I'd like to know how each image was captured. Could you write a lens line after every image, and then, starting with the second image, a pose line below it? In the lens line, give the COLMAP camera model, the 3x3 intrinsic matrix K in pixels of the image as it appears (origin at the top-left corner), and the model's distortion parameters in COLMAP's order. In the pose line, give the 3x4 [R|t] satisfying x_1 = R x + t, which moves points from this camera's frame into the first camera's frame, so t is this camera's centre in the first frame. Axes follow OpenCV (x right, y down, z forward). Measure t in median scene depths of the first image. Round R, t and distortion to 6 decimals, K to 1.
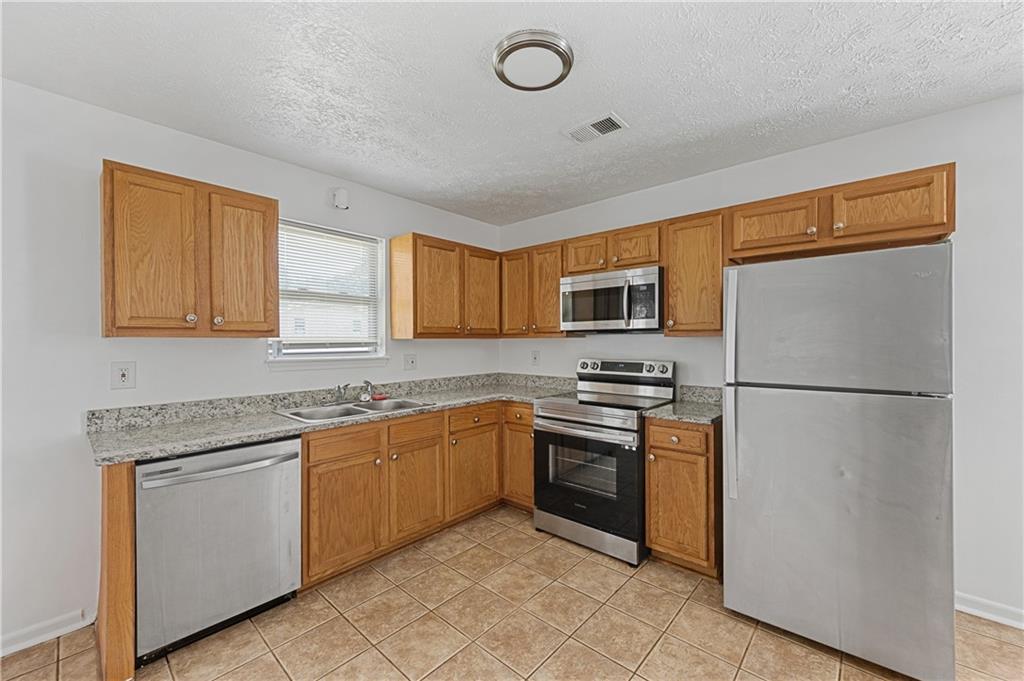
lens RADIAL K [[406.0, 0, 515.5], [0, 406.0, 340.1], [0, 0, 1]] dist [0.000641, -0.001075]
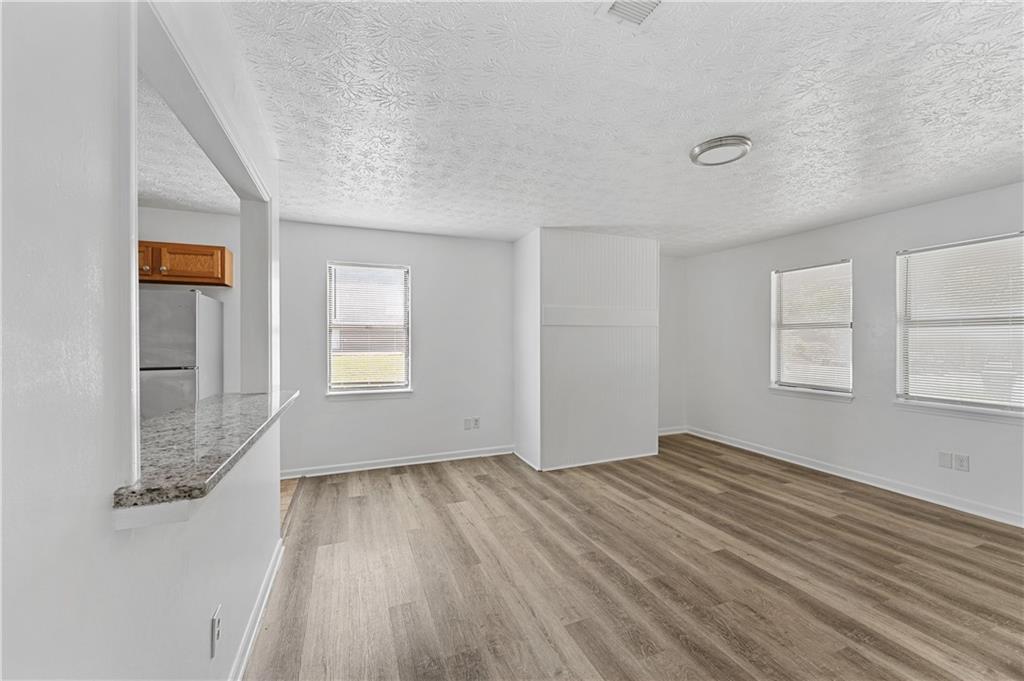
lens RADIAL K [[406.0, 0, 518.7], [0, 406.0, 338.5], [0, 0, 1]] dist [0.000641, -0.001075]
pose [[0.446681, 0.003405, 0.894687, -0.005768], [0.001130, 0.999990, -0.004370, 0.002238], [-0.894693, 0.002963, 0.446673, -0.752707]]
